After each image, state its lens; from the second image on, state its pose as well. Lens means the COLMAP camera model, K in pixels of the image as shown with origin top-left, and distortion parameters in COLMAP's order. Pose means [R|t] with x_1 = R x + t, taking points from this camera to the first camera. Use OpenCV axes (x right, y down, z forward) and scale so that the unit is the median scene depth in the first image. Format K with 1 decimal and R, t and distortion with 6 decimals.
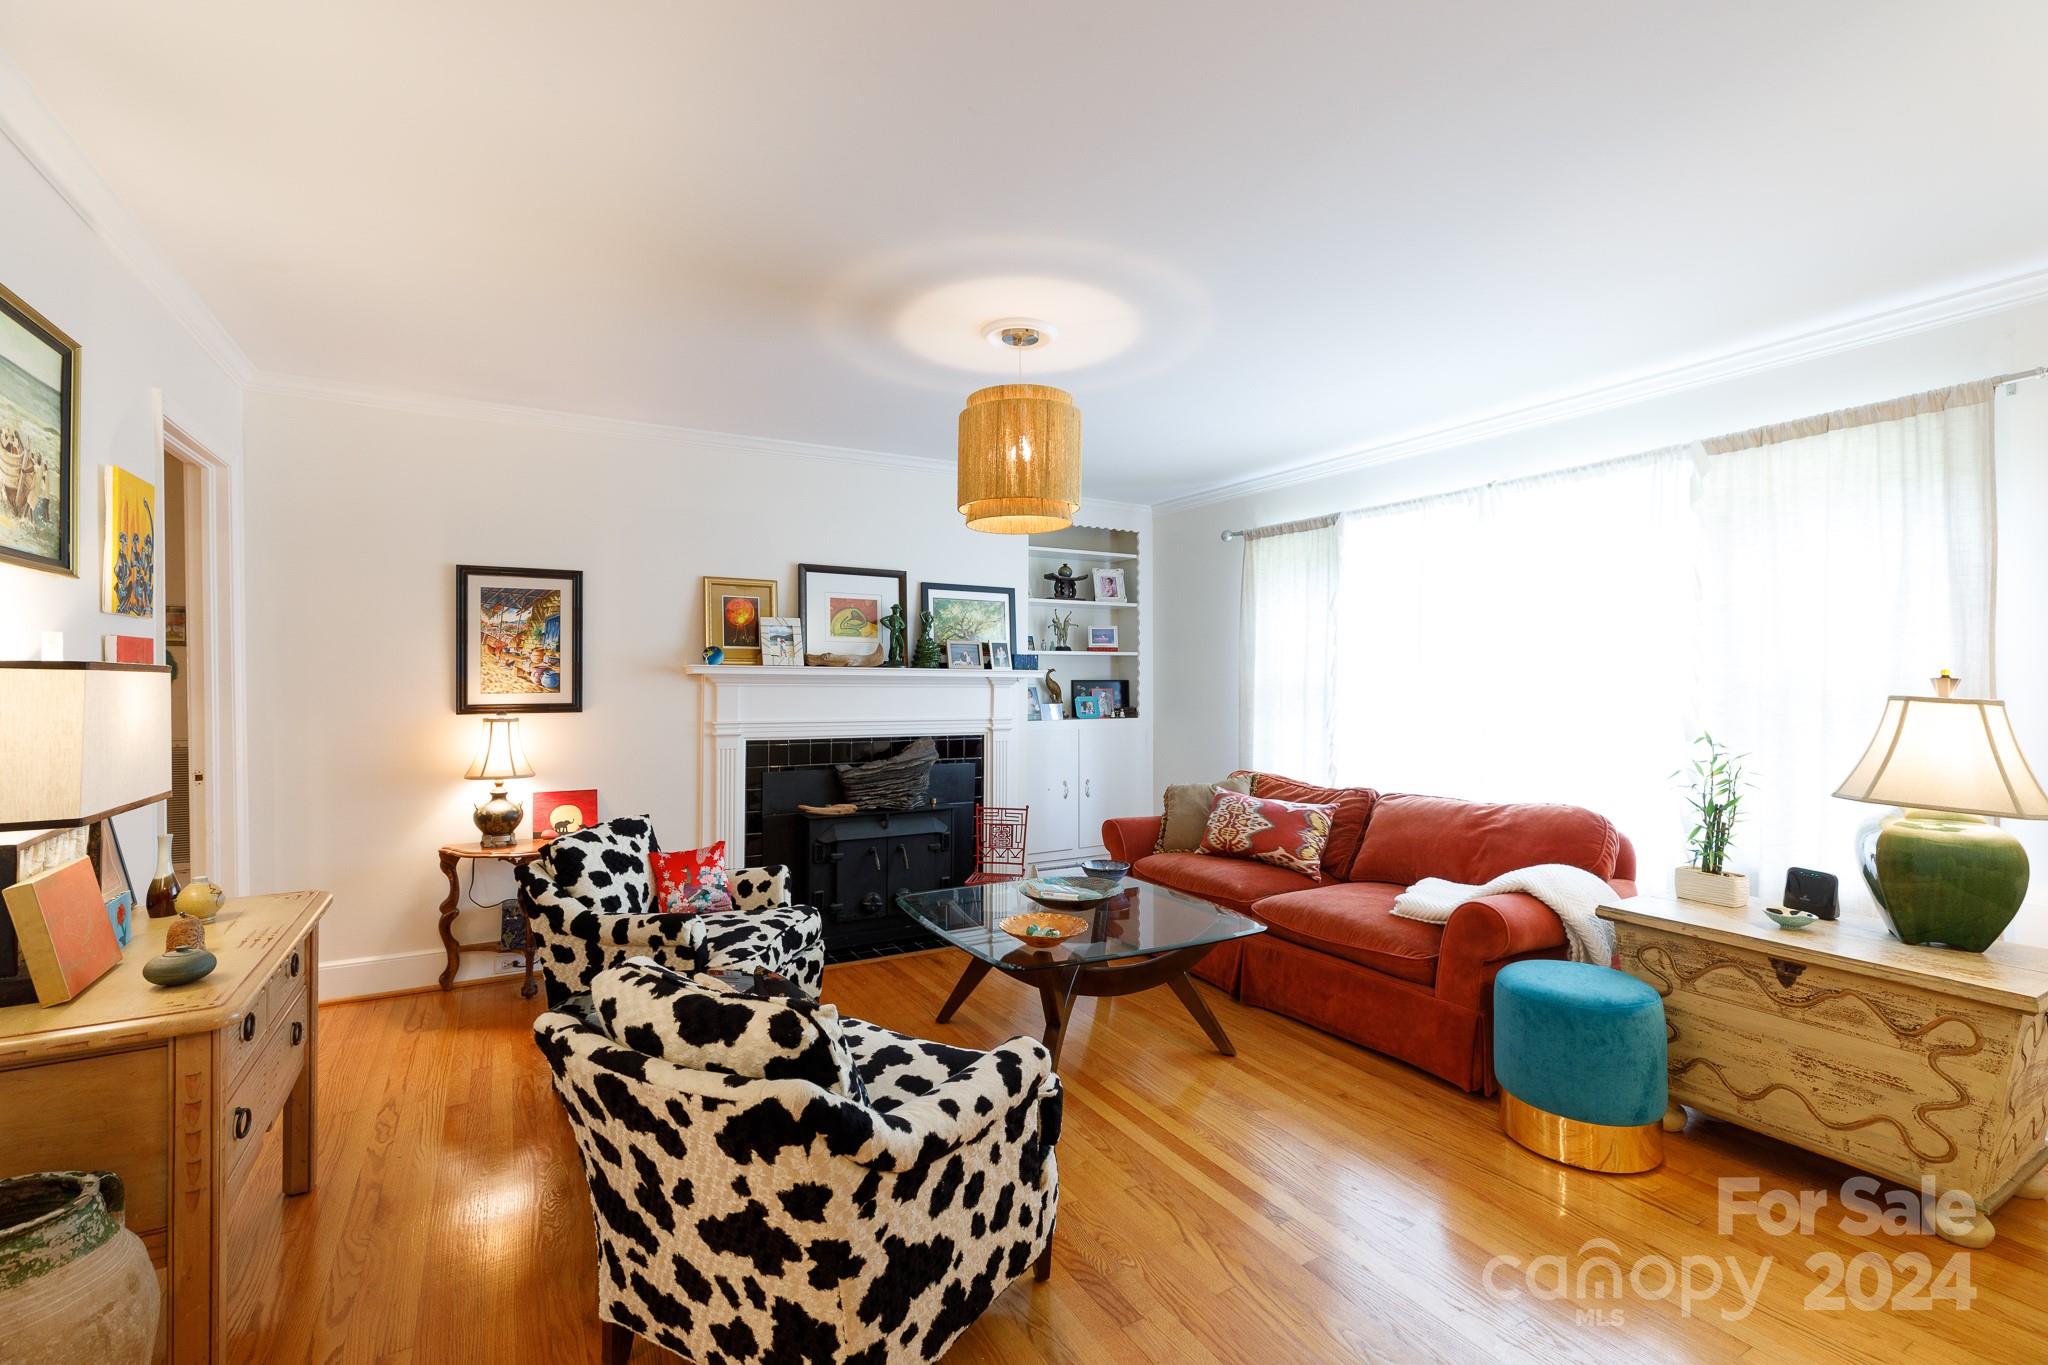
lens RADIAL K [[915.2, 0, 1025.8], [0, 915.2, 671.9], [0, 0, 1]] dist [0.006337, -0.001229]
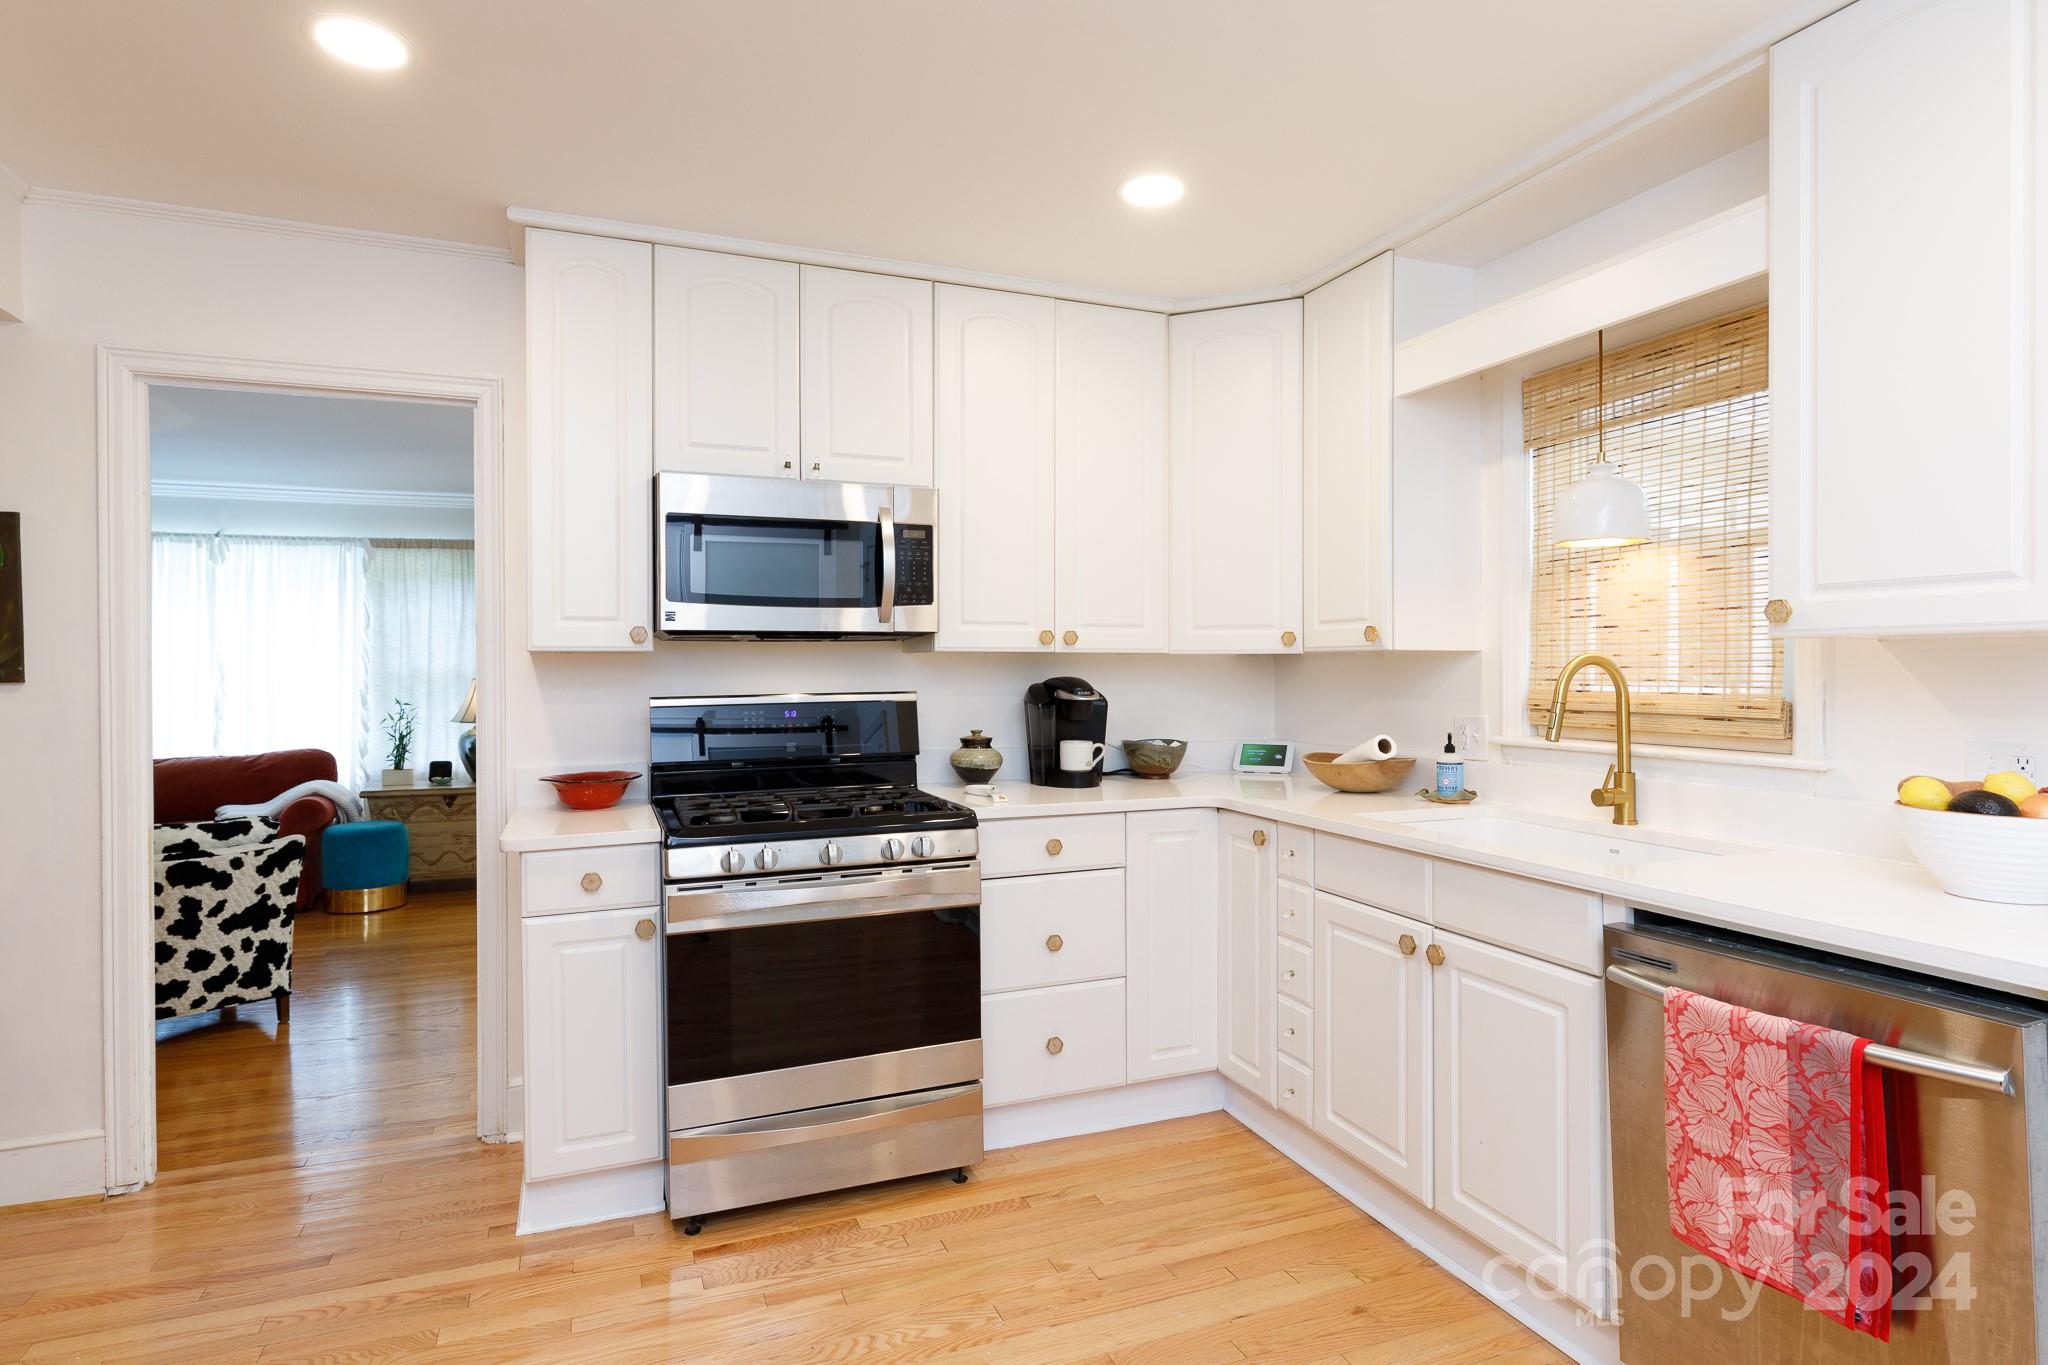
lens RADIAL K [[1099.6, 0, 1022.4], [0, 1099.6, 666.4], [0, 0, 1]] dist [0.004615, 0.000386]
pose [[0.141099, -0.000875, 0.989995, -1.023734], [-0.001056, 0.999999, 0.001034, -0.004845], [-0.989995, -0.001191, 0.141098, -0.479287]]
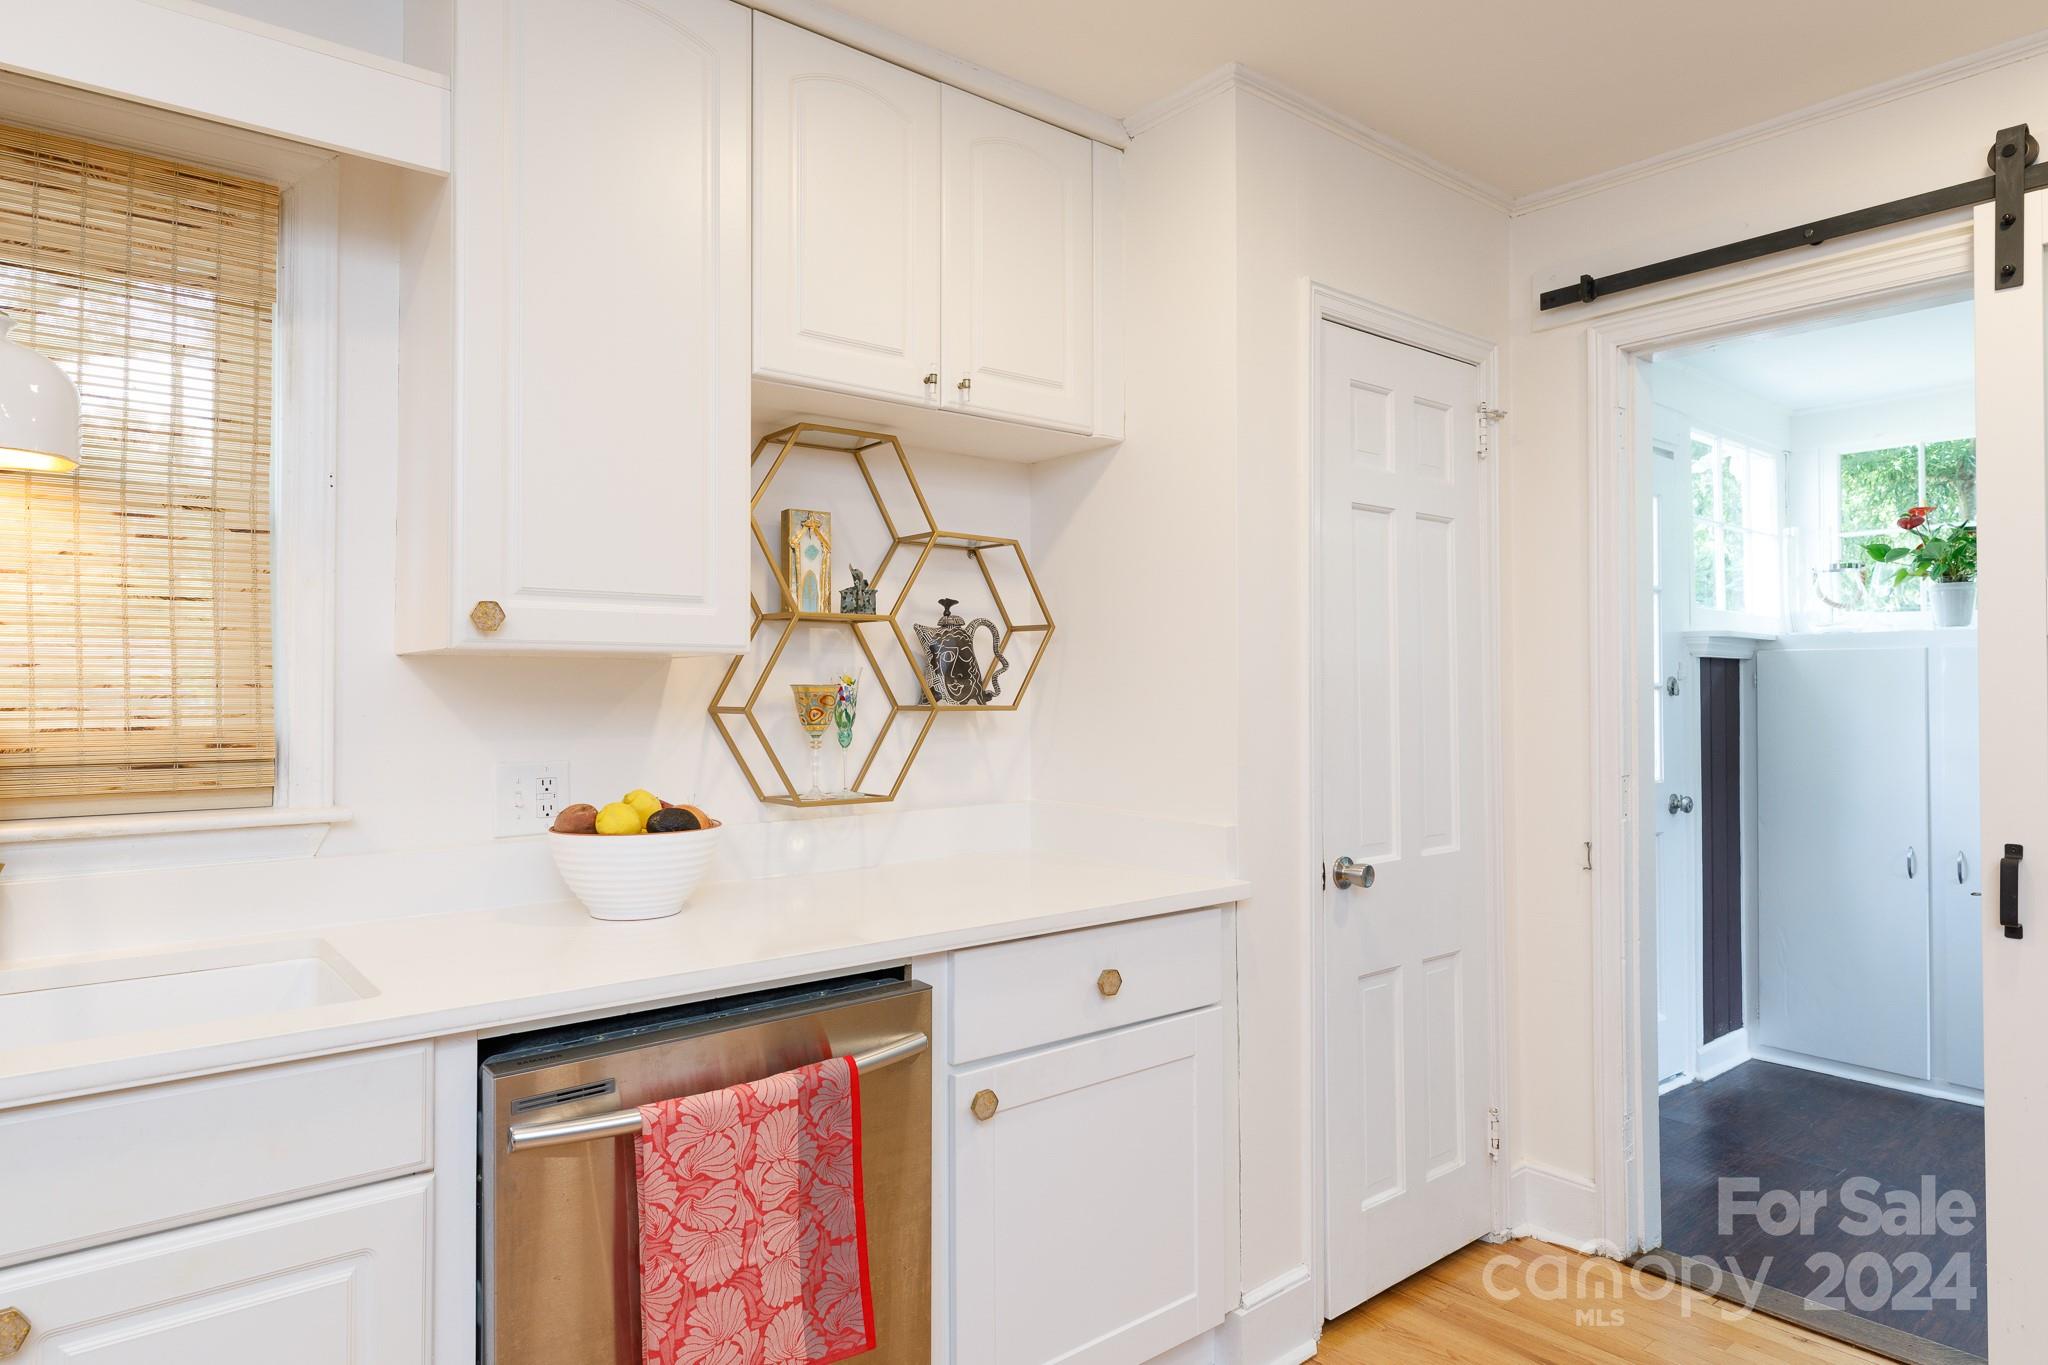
lens RADIAL K [[1216.9, 0, 1017.2], [0, 1216.9, 673.3], [0, 0, 1]] dist [0.009906, 0.000203]
pose [[-0.986824, -0.002607, -0.161774, -0.588681], [0.000571, 0.999808, -0.019590, -0.000224], [0.161794, -0.019424, -0.986633, -0.282448]]
